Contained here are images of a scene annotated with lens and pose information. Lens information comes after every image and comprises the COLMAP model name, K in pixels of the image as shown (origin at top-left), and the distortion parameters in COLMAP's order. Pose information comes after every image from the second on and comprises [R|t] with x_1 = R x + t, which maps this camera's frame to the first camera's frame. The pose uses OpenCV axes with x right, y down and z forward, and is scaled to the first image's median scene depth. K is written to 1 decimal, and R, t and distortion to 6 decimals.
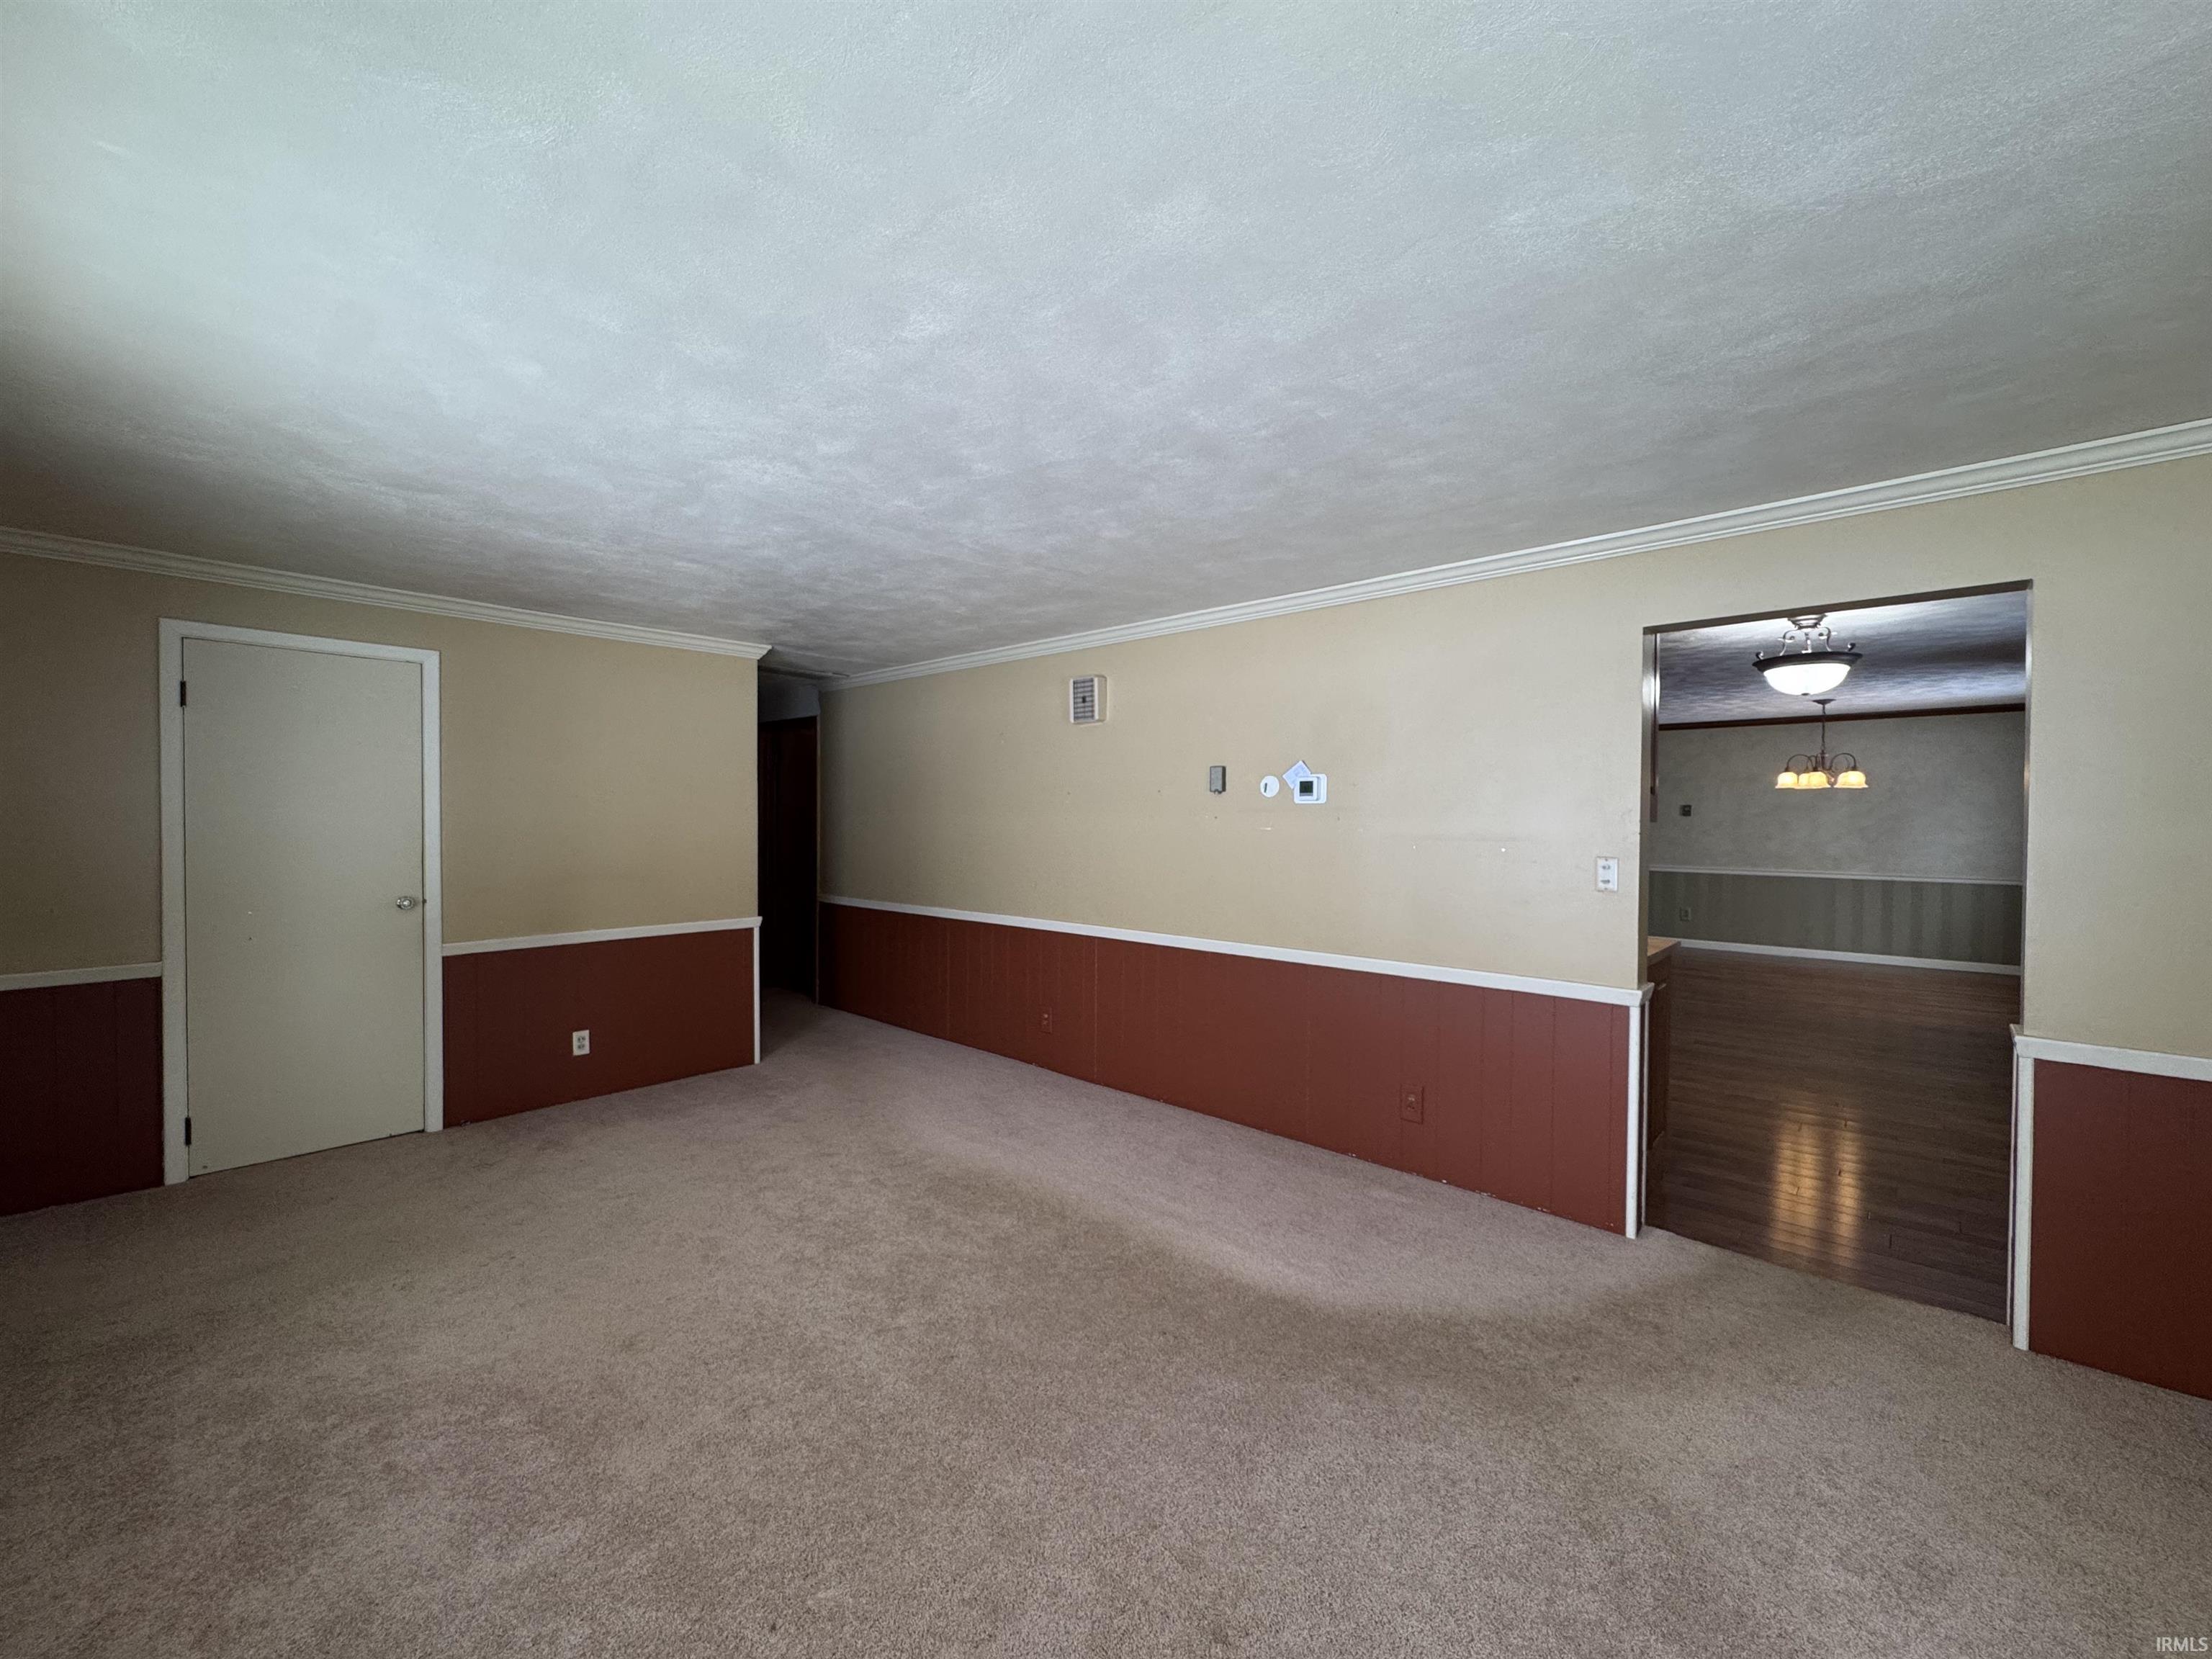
lens RADIAL K [[883.7, 0, 1106.0], [0, 883.7, 829.5], [0, 0, 1]] dist [-0.003931, -0.000287]
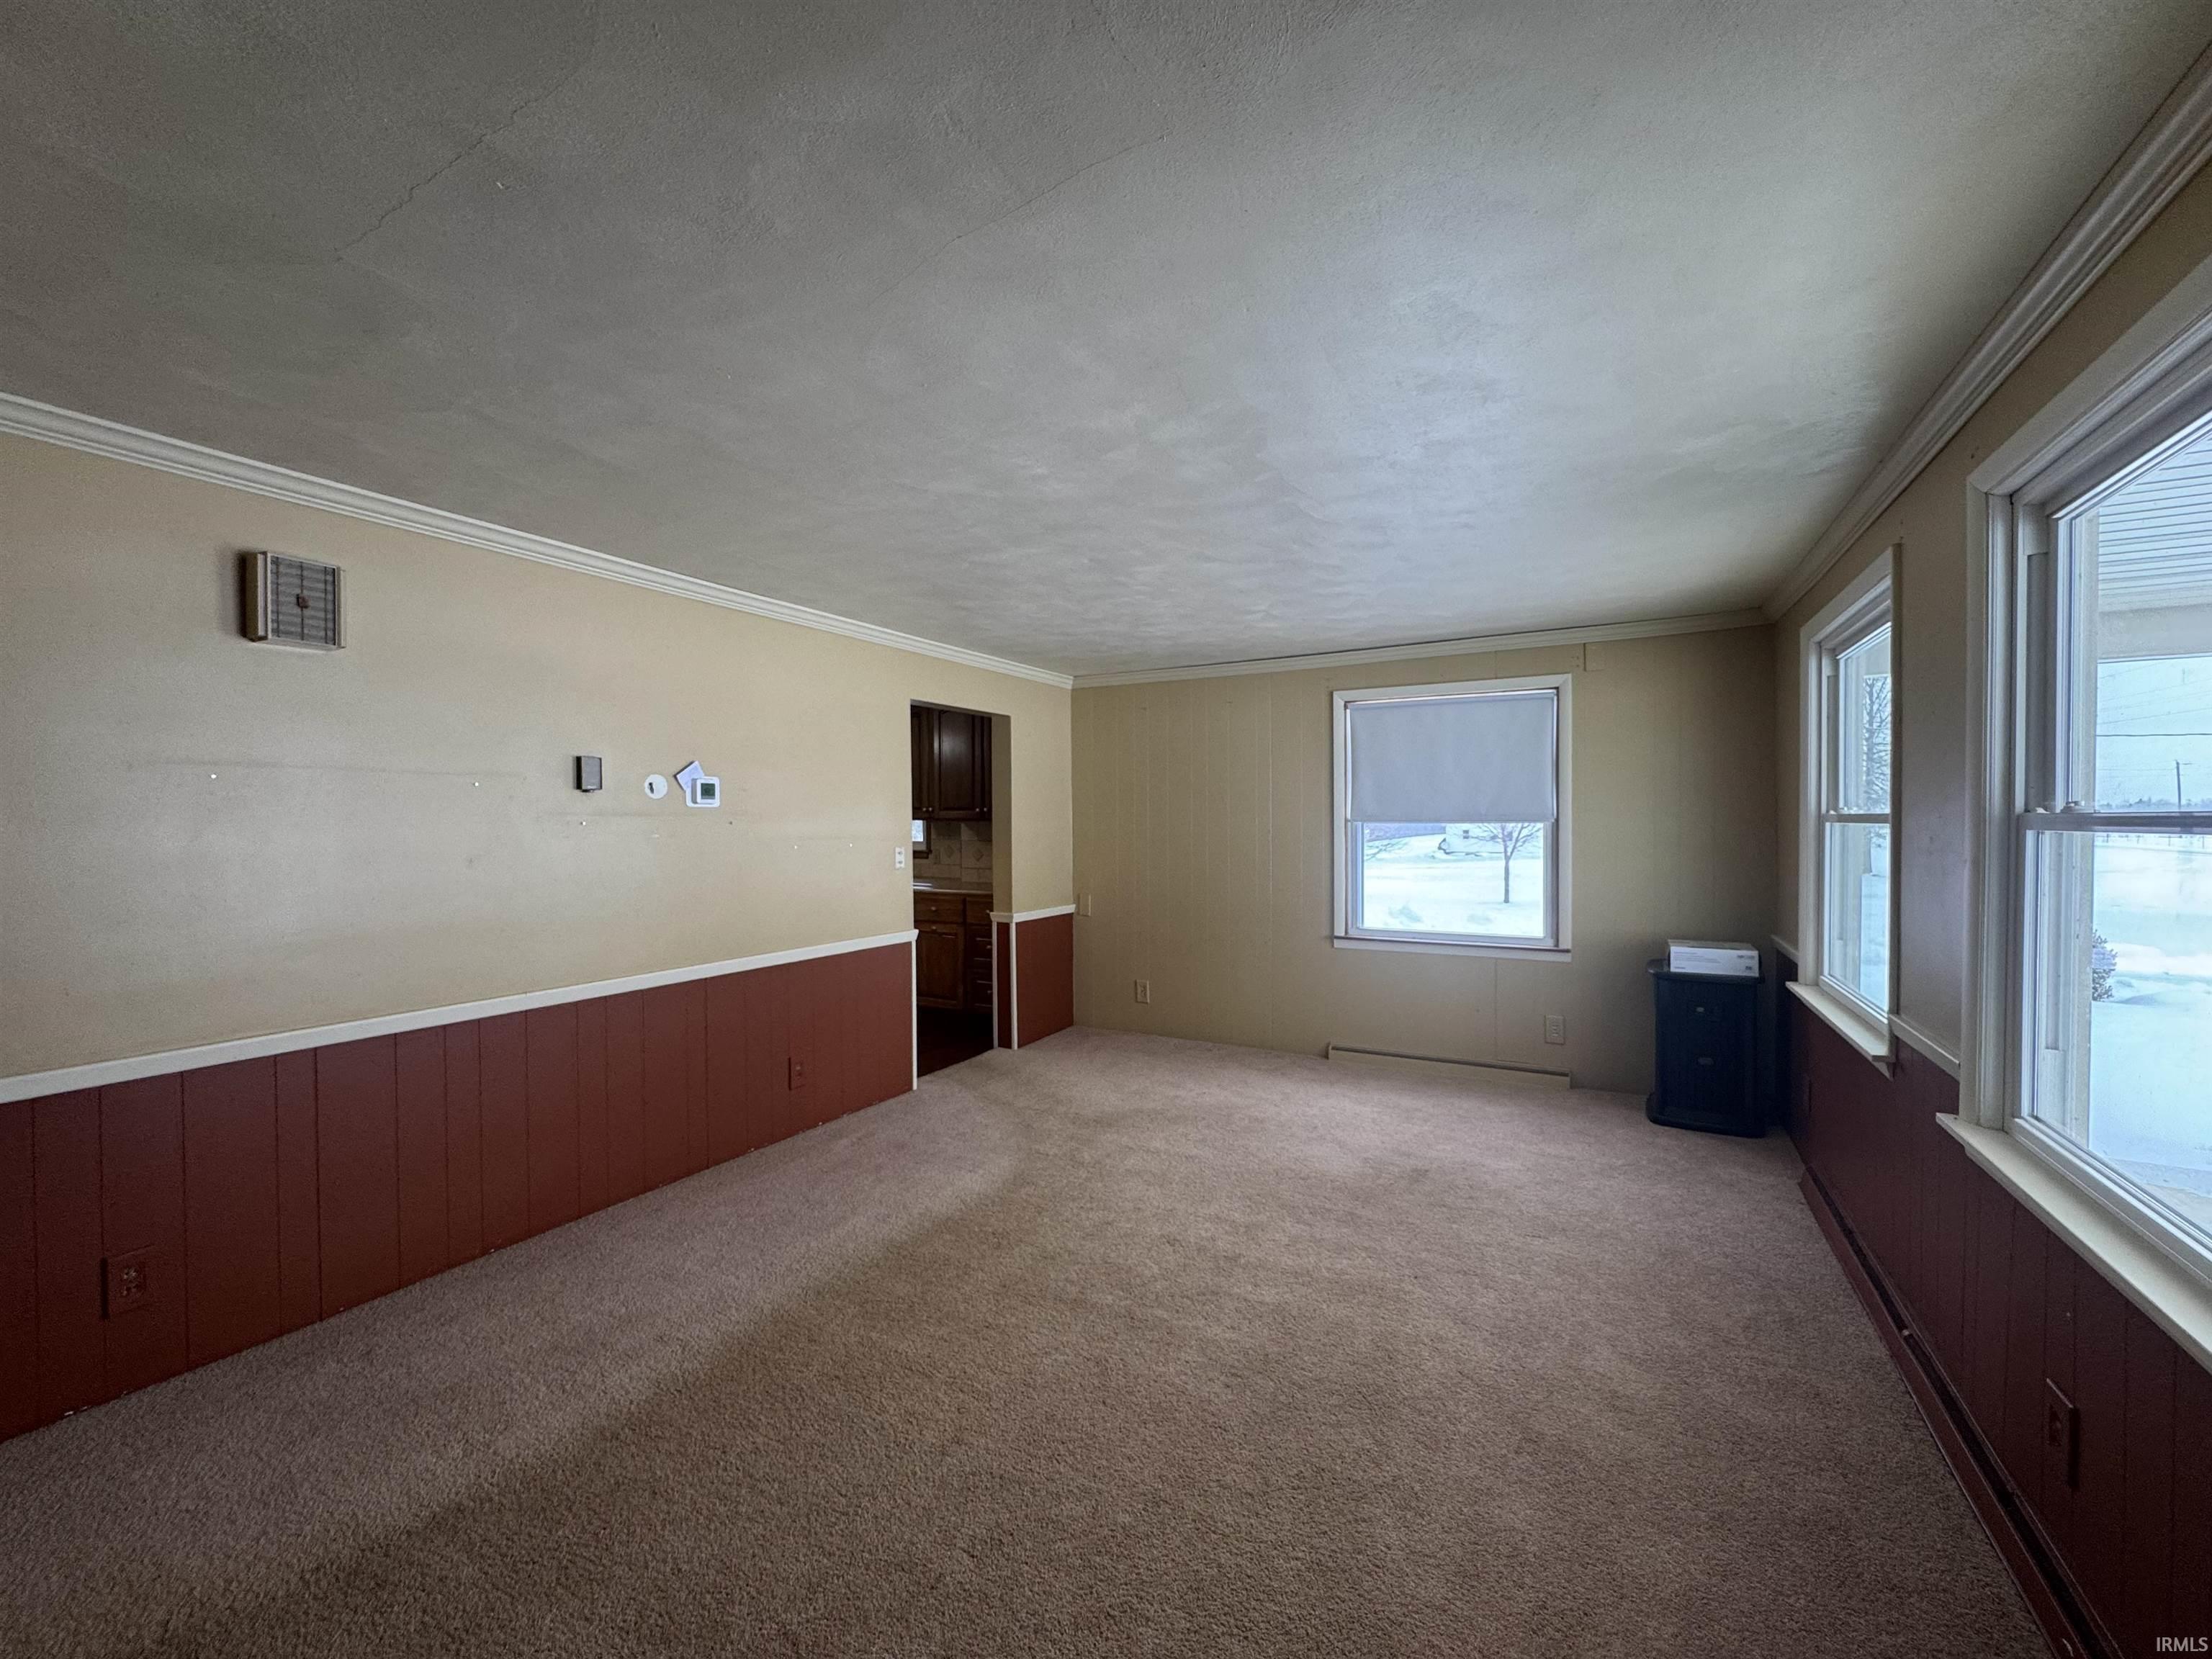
lens RADIAL K [[883.7, 0, 1106.0], [0, 883.7, 829.5], [0, 0, 1]] dist [-0.003931, -0.000287]
pose [[-0.230741, -0.007384, 0.972987, -0.891815], [0.024314, 0.999615, 0.013353, -0.008834], [-0.972711, 0.026738, -0.230473, 0.906452]]
